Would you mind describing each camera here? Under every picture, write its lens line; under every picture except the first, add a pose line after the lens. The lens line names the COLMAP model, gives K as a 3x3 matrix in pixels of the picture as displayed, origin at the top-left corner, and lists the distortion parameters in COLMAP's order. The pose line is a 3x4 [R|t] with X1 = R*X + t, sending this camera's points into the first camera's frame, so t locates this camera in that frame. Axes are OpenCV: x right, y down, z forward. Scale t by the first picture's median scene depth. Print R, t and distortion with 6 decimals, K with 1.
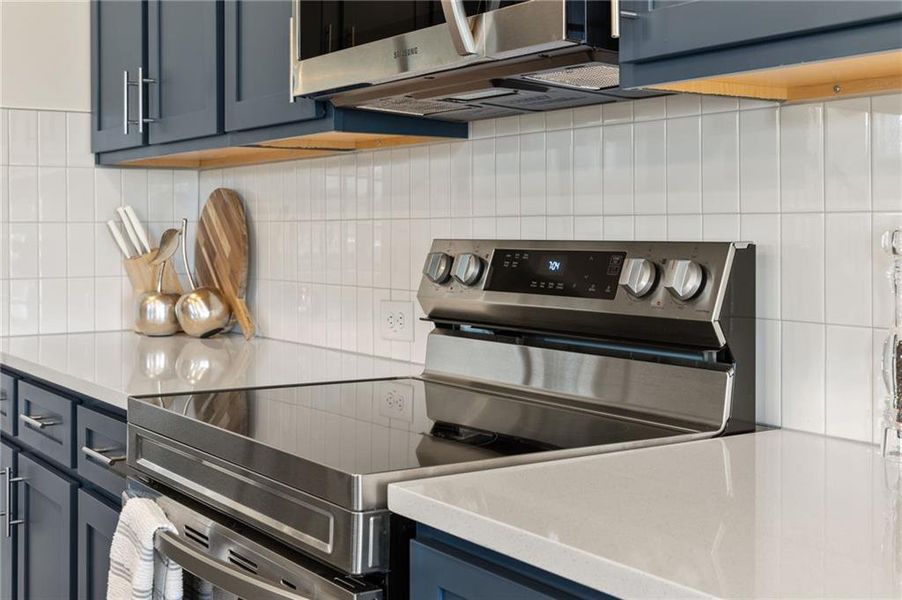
lens RADIAL K [[1181.6, 0, 446.7], [0, 1181.6, 291.4], [0, 0, 1]] dist [-0.024072, 0.000000]
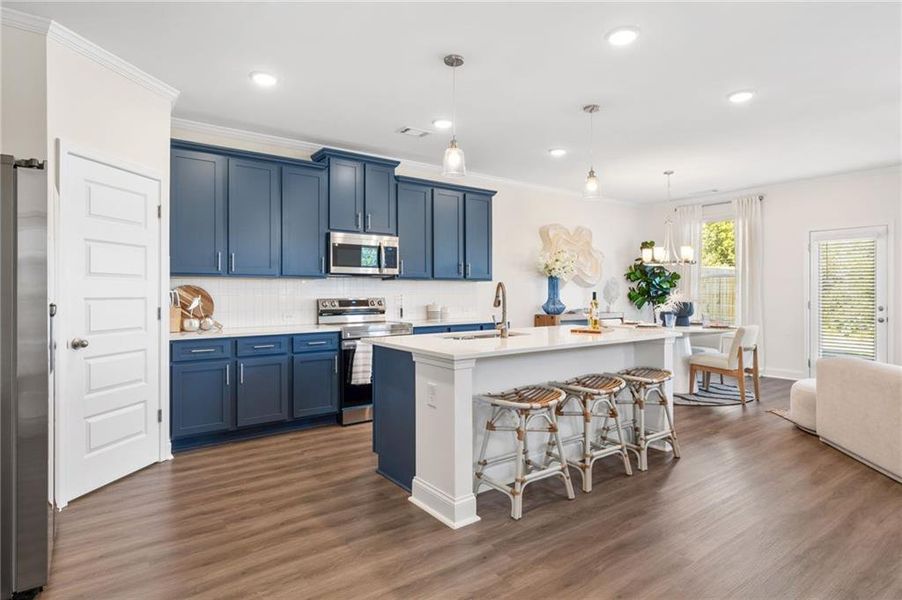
lens RADIAL K [[491.6, 0, 453.0], [0, 491.6, 291.0], [0, 0, 1]] dist [-0.007331, -0.001028]
pose [[-0.042599, 0.008417, 0.999057, -2.595693], [0.059260, 0.998225, -0.005883, -0.035145], [-0.997333, 0.058954, -0.043023, 0.572316]]
